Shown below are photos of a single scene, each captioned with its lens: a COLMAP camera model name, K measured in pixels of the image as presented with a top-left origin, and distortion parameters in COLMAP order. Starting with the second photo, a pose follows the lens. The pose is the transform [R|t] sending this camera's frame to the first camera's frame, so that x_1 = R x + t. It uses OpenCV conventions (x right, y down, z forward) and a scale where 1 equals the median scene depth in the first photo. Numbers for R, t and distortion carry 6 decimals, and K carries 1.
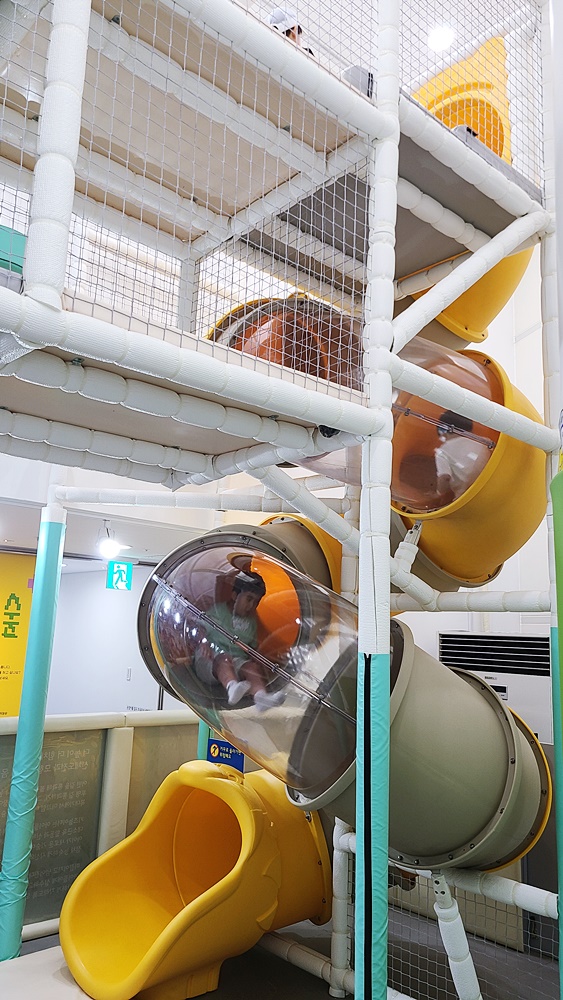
lens RADIAL K [[741.4, 0, 281.5], [0, 741.4, 500.0], [0, 0, 1]] dist [0.047136, -0.032783]
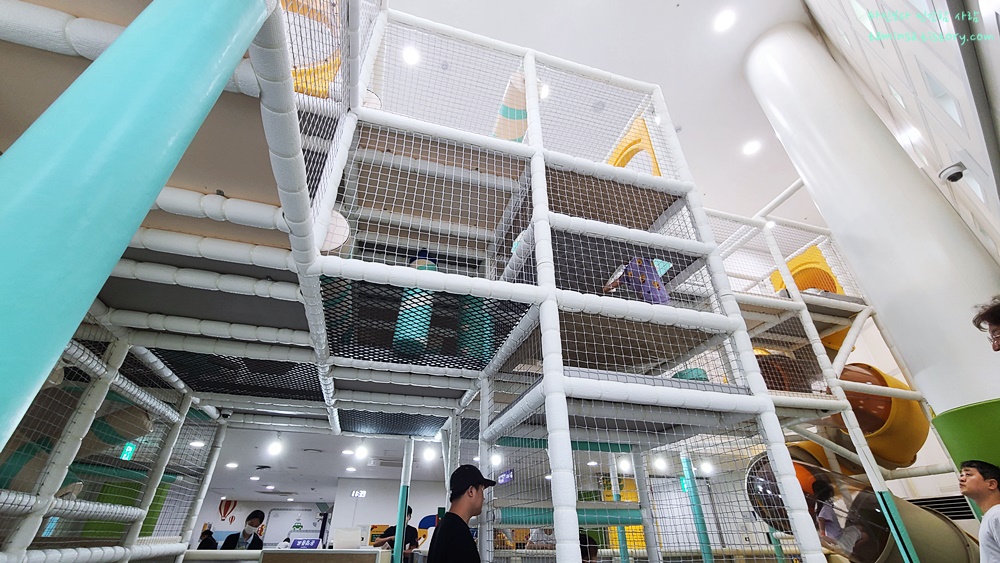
lens RADIAL K [[409.6, 0, 500.0], [0, 409.6, 281.5], [0, 0, 1]] dist [-0.013114, 0.000208]
pose [[0.899693, -0.263029, -0.348379, -0.284386], [0.110055, 0.908974, -0.402063, -0.037918], [0.422422, 0.323392, 0.846745, -0.753144]]
